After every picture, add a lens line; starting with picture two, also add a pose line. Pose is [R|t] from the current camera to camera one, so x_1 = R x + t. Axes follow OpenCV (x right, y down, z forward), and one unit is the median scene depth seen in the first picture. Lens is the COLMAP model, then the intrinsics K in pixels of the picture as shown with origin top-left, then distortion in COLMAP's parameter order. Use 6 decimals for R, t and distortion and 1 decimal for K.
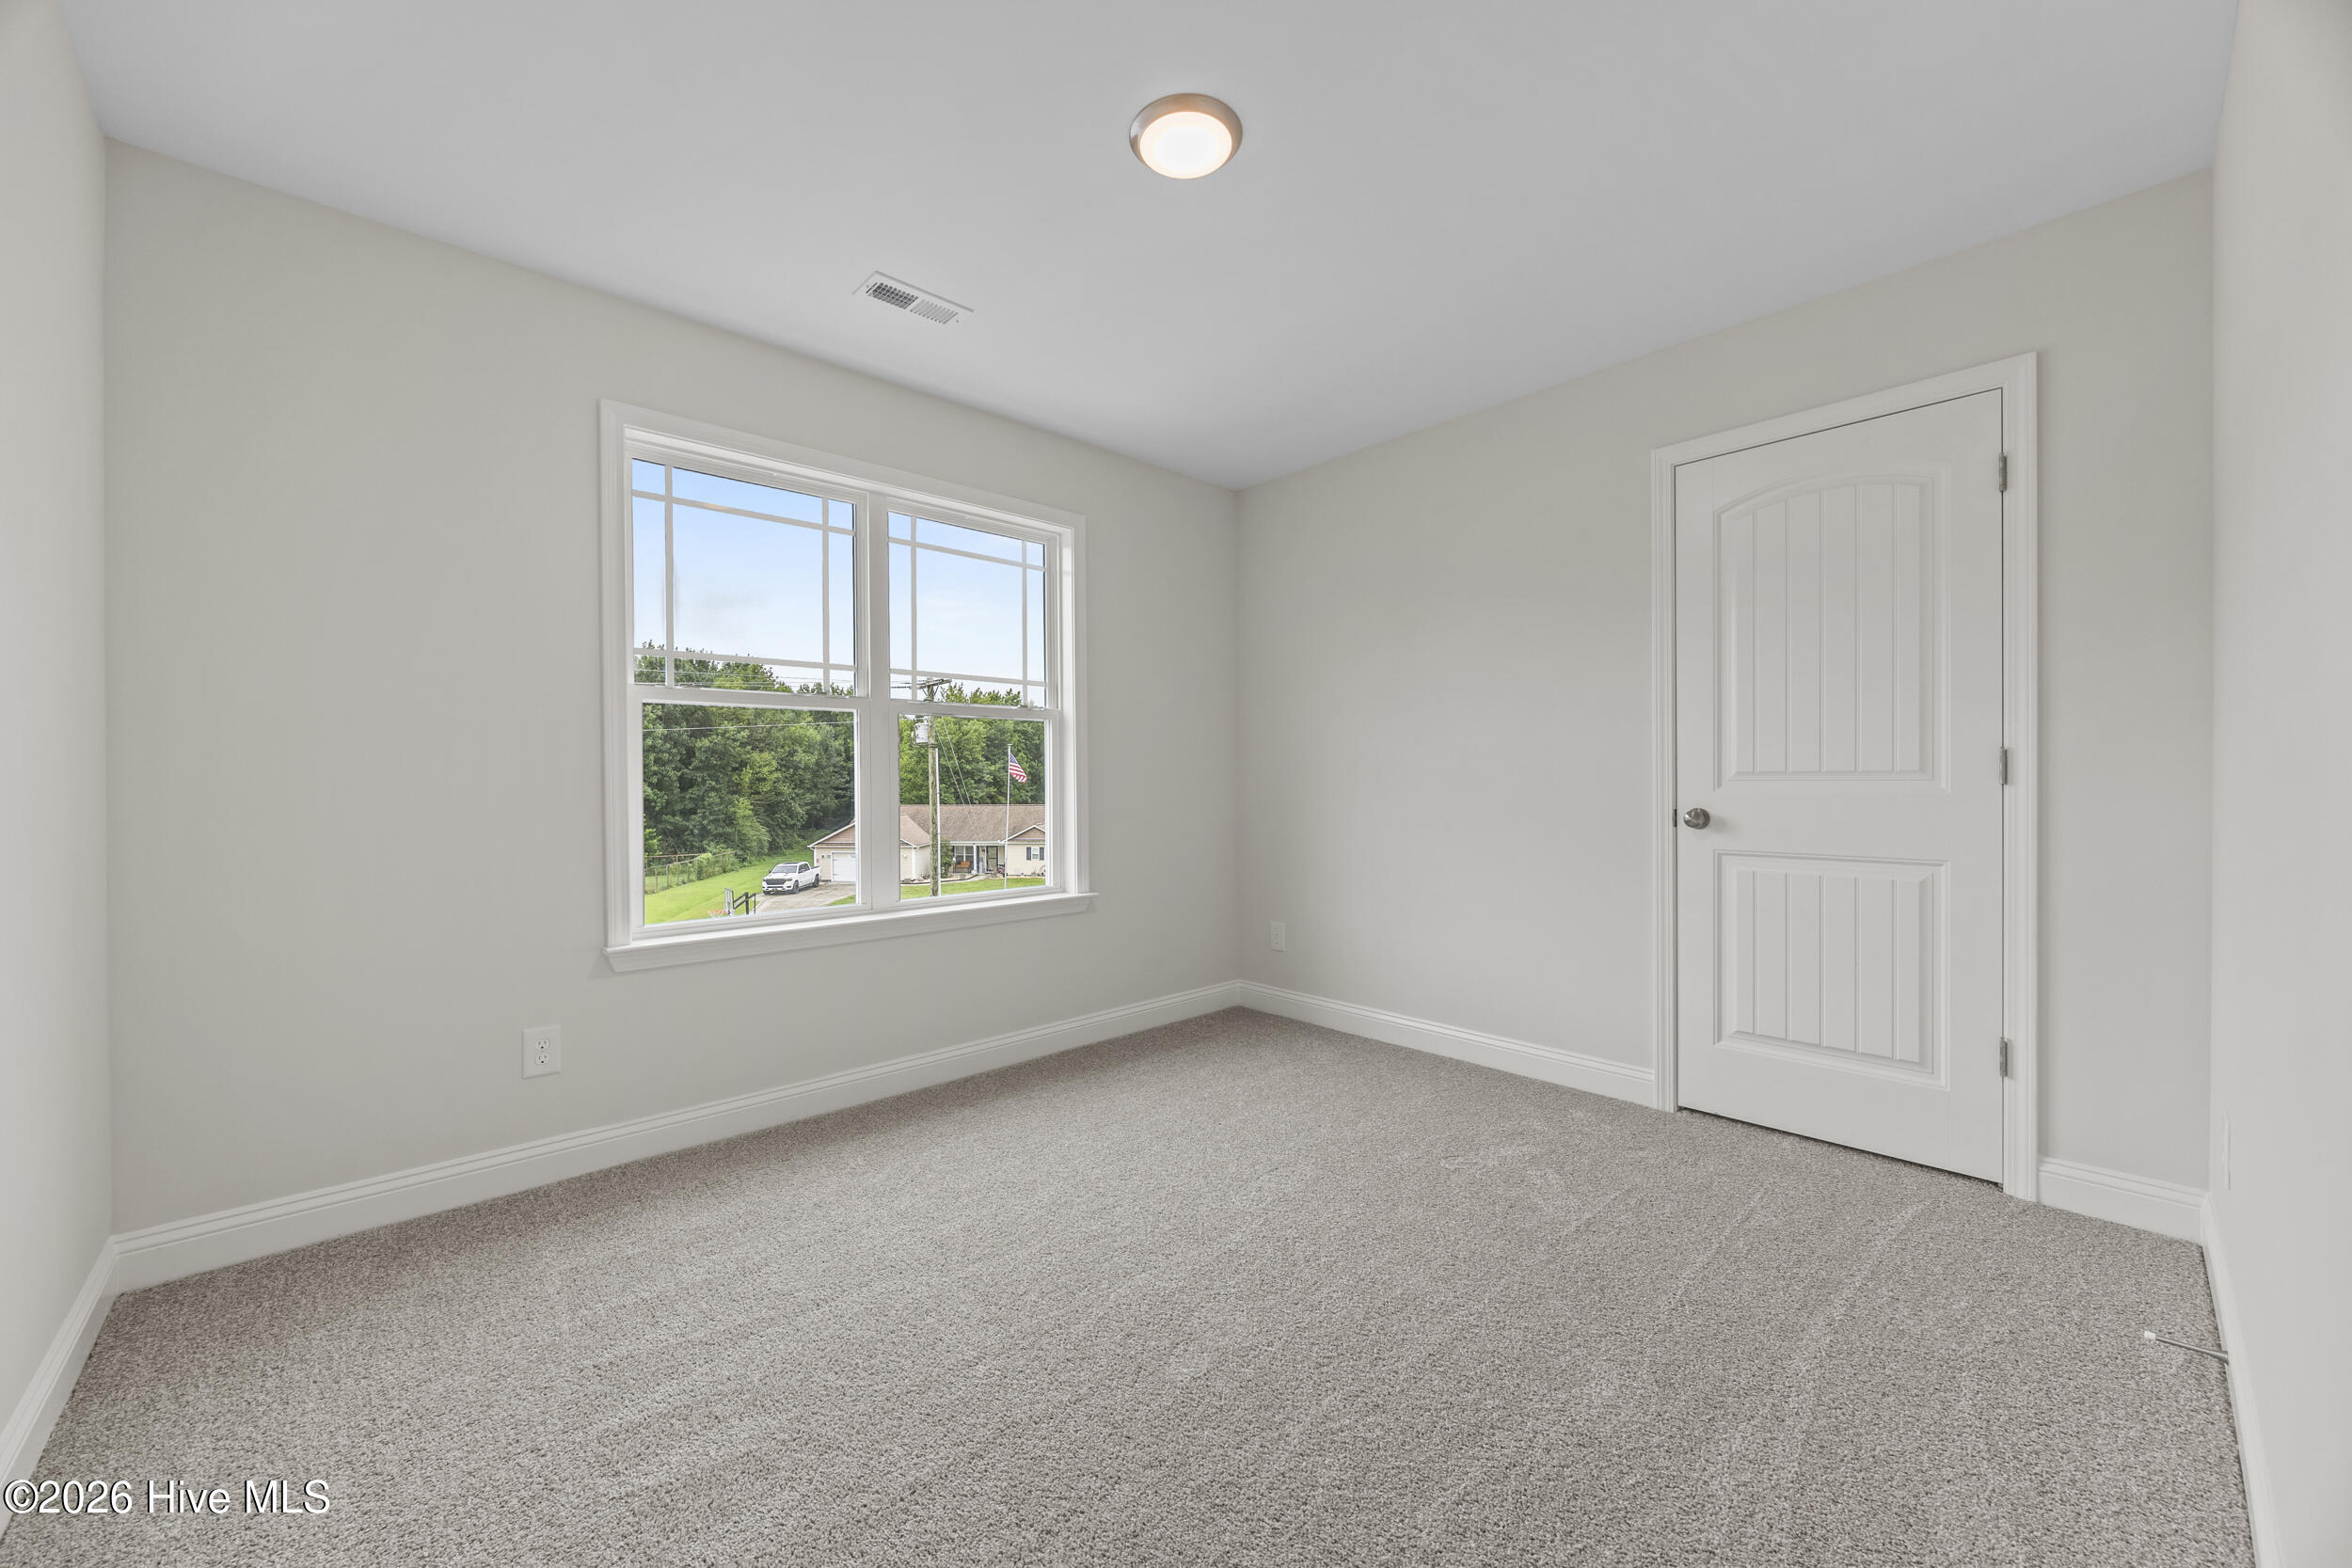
lens RADIAL K [[890.4, 0, 1168.4], [0, 890.4, 787.0], [0, 0, 1]] dist [-0.003490, 0.000430]
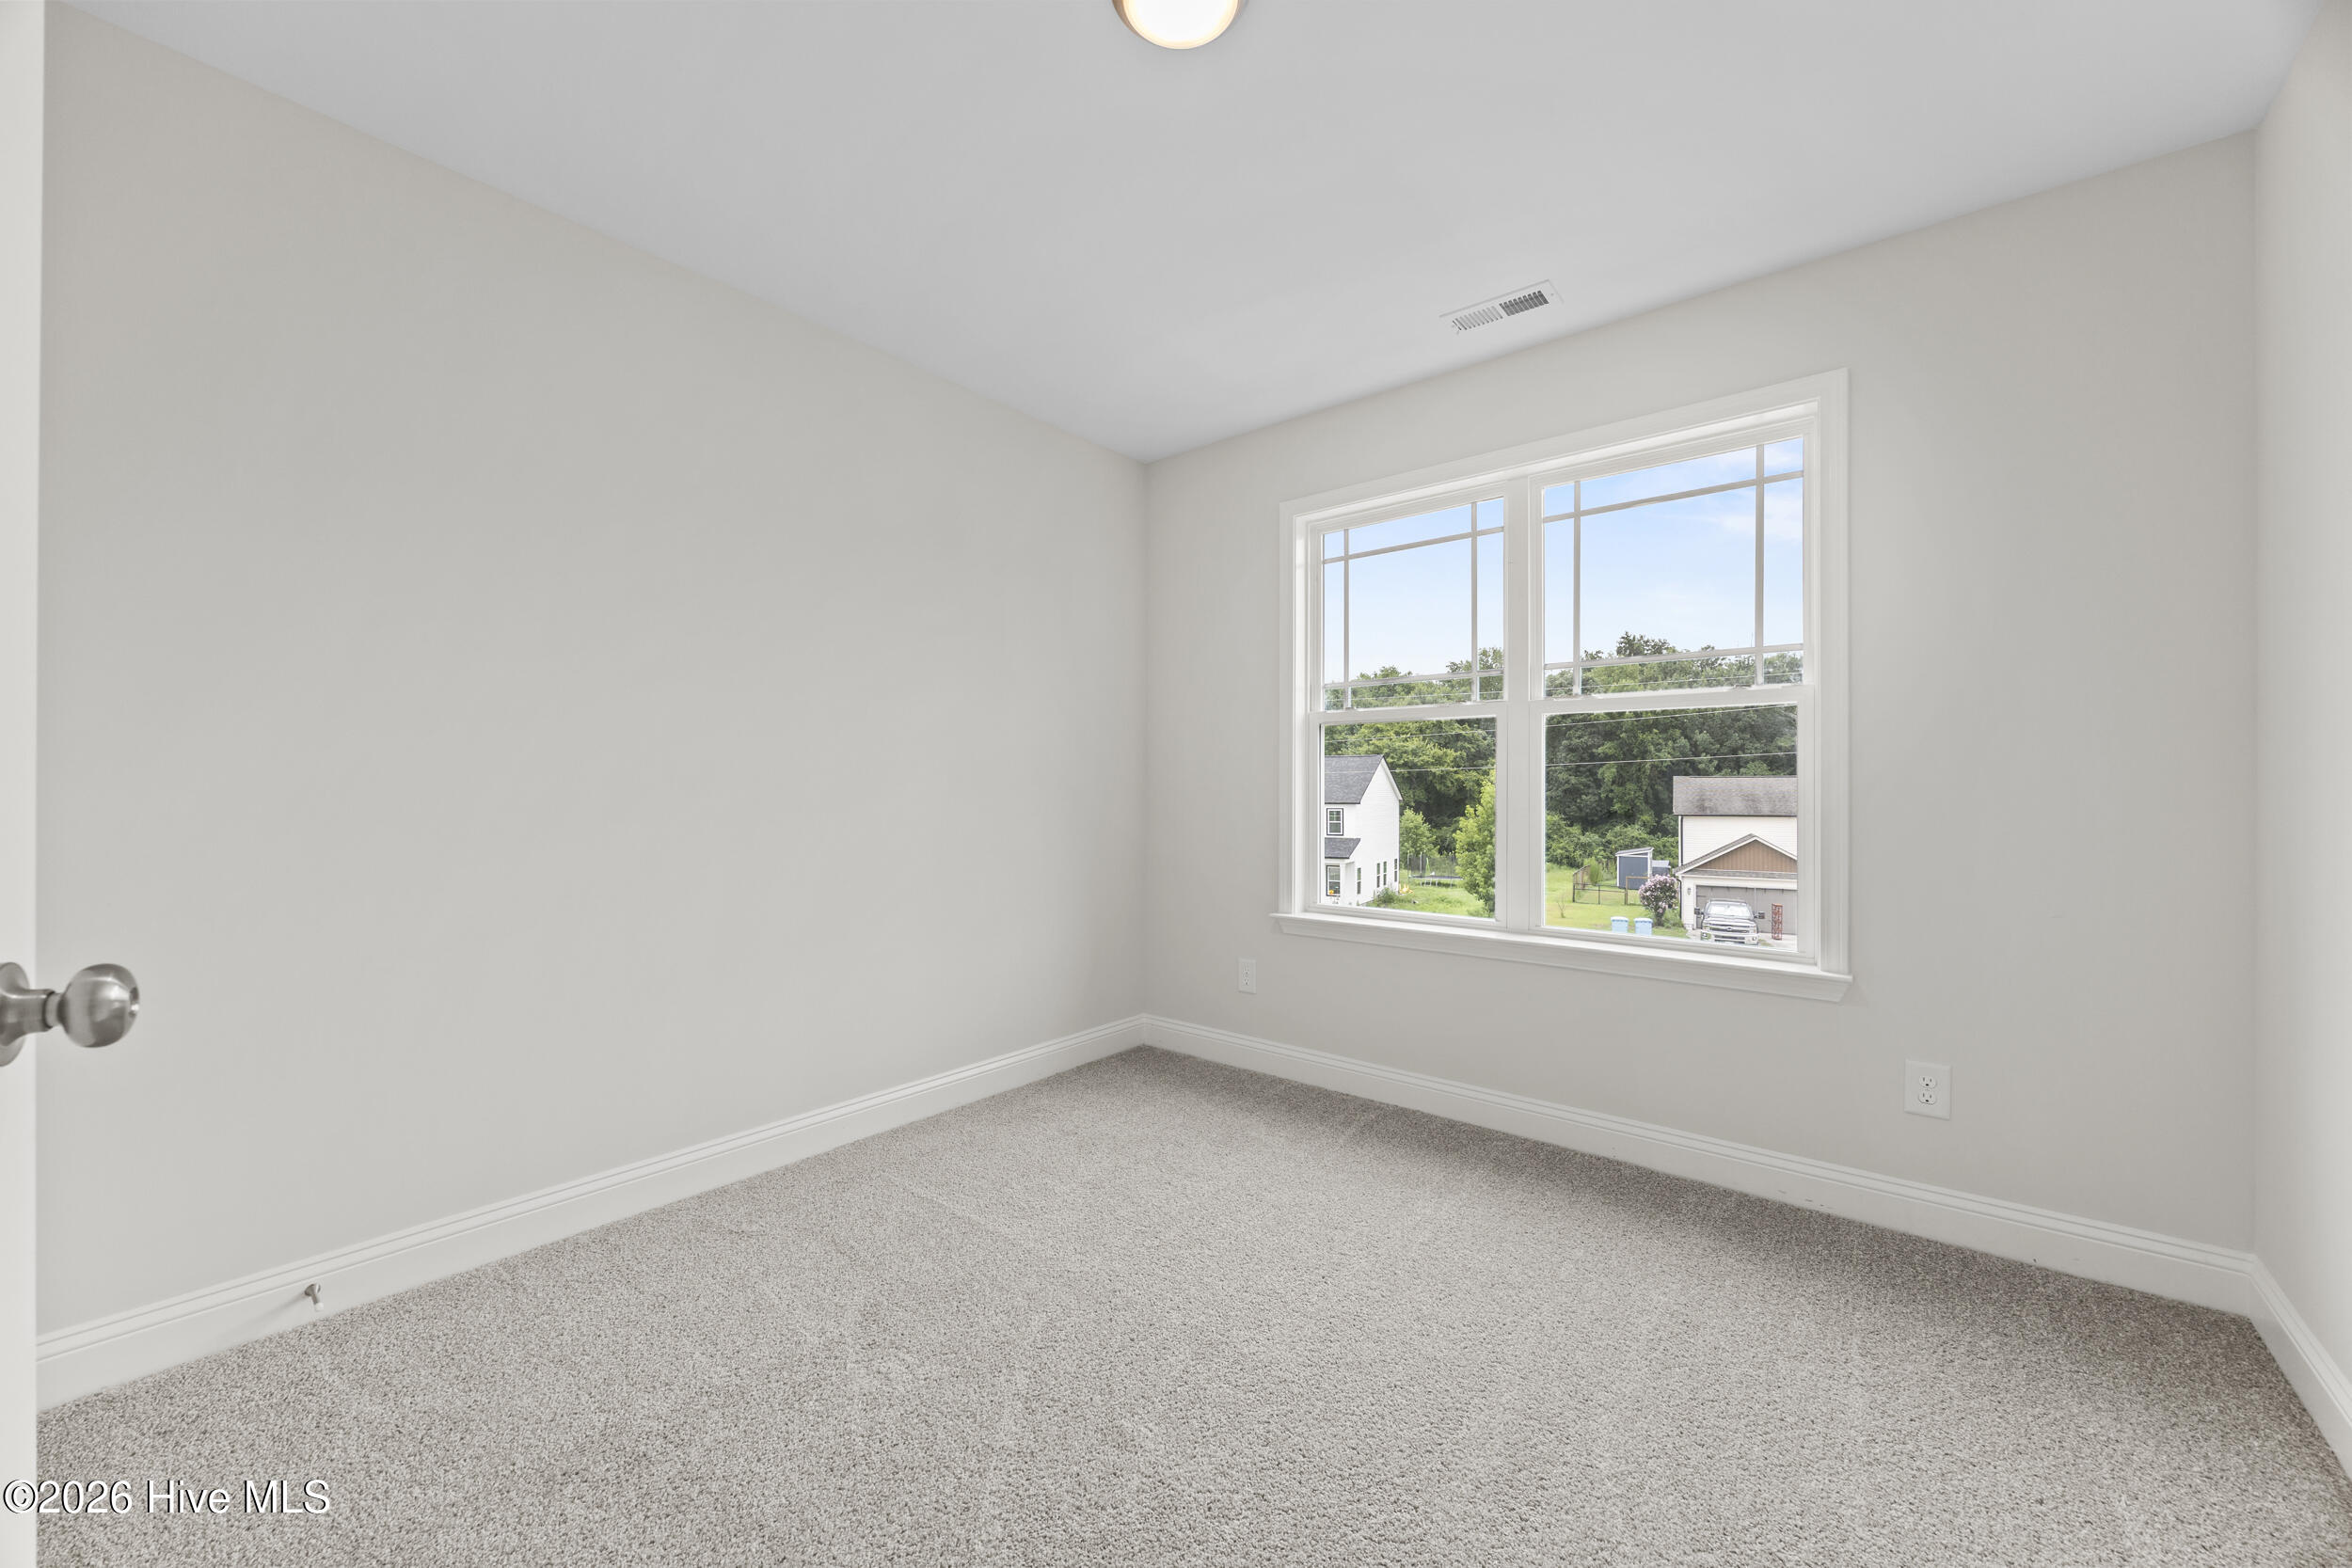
lens RADIAL K [[897.9, 0, 1162.9], [0, 897.9, 802.0], [0, 0, 1]] dist [0.001398, 0.000171]
pose [[0.122762, 0.015430, -0.992316, 0.556770], [-0.012754, 0.999821, 0.013968, -0.003257], [0.992354, 0.010942, 0.122937, 0.527699]]
